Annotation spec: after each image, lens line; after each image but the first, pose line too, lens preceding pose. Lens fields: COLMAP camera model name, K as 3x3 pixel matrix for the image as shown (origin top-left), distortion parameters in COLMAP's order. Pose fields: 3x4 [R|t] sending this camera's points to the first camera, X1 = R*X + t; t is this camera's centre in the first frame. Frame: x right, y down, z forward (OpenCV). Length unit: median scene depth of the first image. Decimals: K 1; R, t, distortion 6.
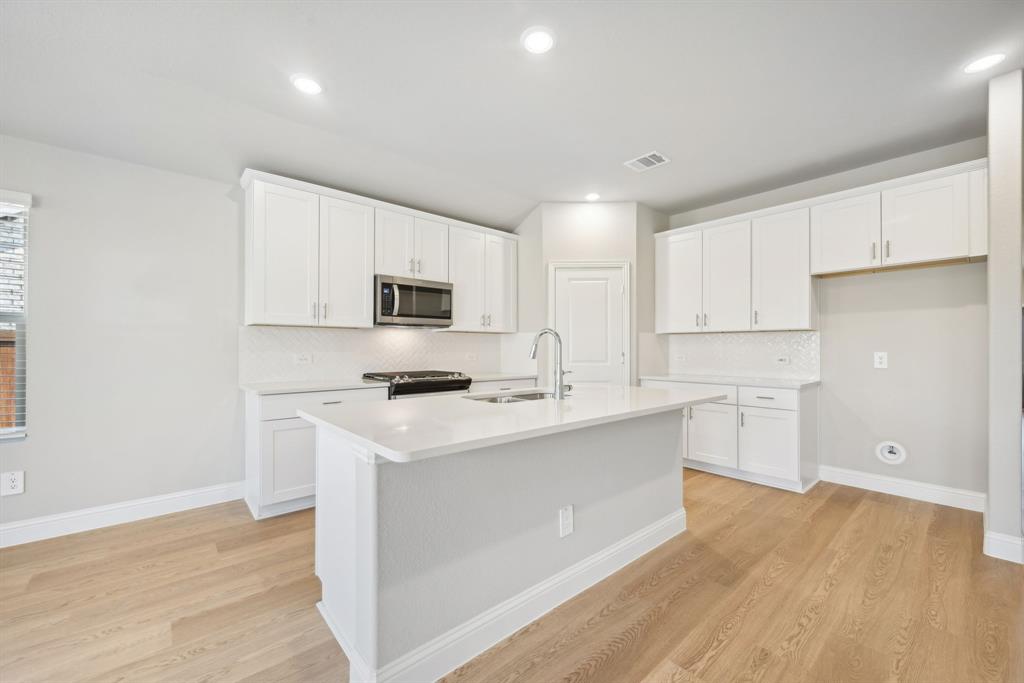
lens RADIAL K [[410.1, 0, 508.0], [0, 410.1, 348.7], [0, 0, 1]] dist [-0.001836, -0.000271]
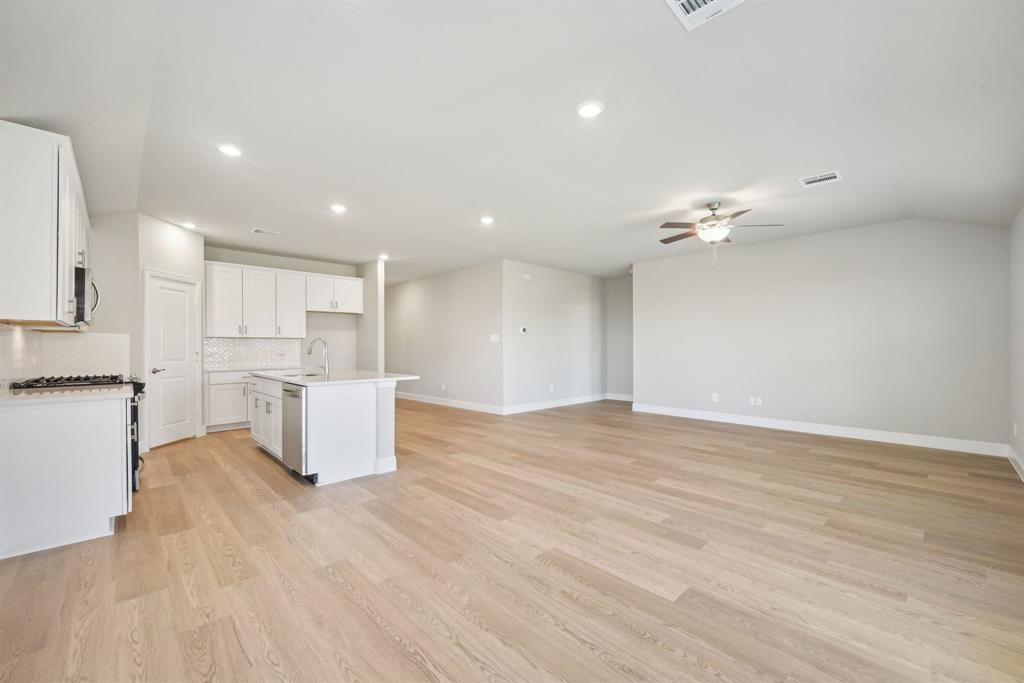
lens RADIAL K [[410.1, 0, 508.0], [0, 410.1, 348.7], [0, 0, 1]] dist [-0.001836, -0.000271]
pose [[-0.040006, -0.005322, 0.999185, -1.403143], [0.000825, 0.999985, 0.005359, -0.008028], [-0.999199, 0.001039, -0.040001, 0.118816]]
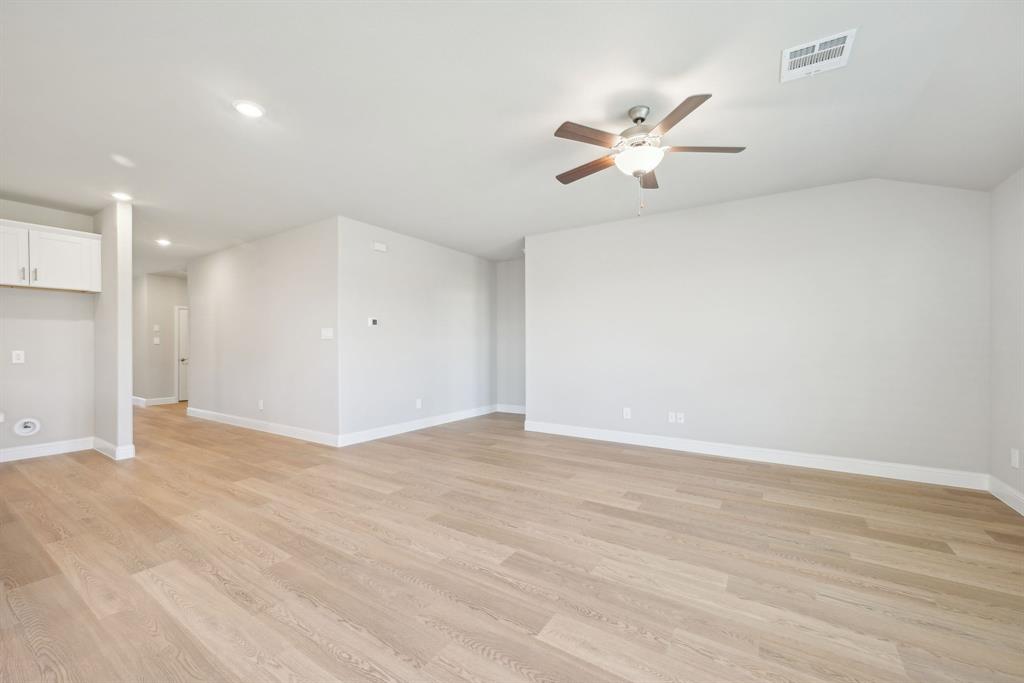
lens RADIAL K [[410.1, 0, 508.0], [0, 410.1, 348.7], [0, 0, 1]] dist [-0.001836, -0.000271]
pose [[-0.261354, -0.005347, 0.965228, -0.779111], [0.000270, 0.999984, 0.005613, -0.004797], [-0.965243, 0.001728, -0.261349, -0.156183]]
